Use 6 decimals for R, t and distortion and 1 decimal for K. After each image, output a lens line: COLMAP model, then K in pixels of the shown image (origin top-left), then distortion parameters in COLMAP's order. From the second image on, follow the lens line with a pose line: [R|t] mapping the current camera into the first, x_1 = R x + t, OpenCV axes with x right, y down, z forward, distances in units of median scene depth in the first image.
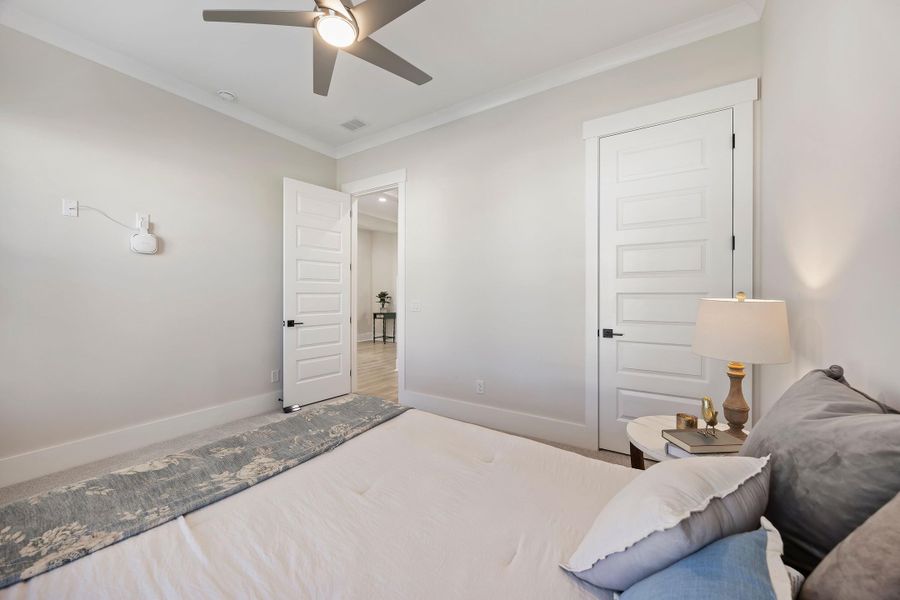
lens RADIAL K [[351.9, 0, 449.5], [0, 351.9, 298.3], [0, 0, 1]] dist [-0.000076, 0.000006]
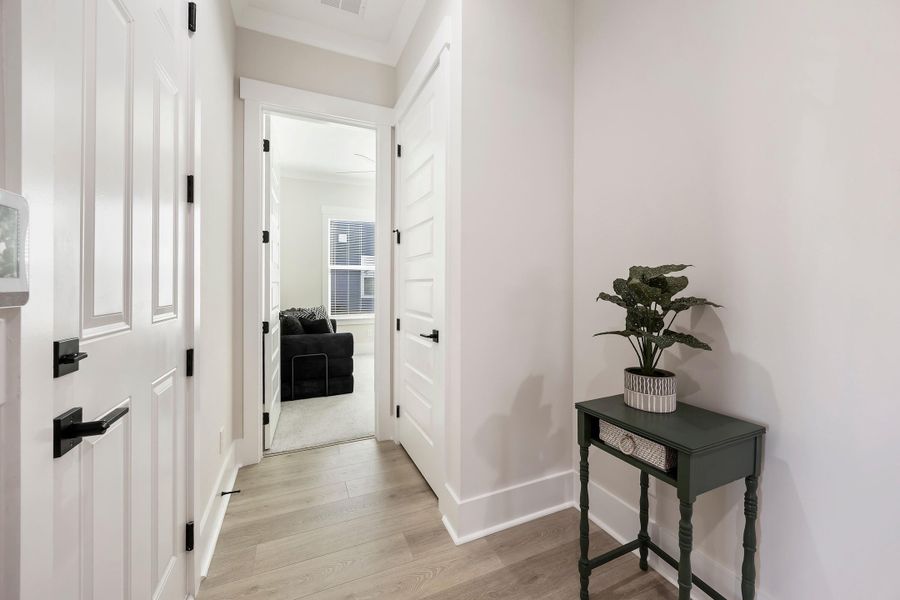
lens RADIAL K [[351.9, 0, 451.5], [0, 351.9, 294.4], [0, 0, 1]] dist [-0.000076, 0.000006]
pose [[0.850547, 0.006340, -0.525860, -0.181317], [-0.004570, 0.999979, 0.004664, -0.006543], [0.525878, -0.001564, 0.850558, 0.831154]]
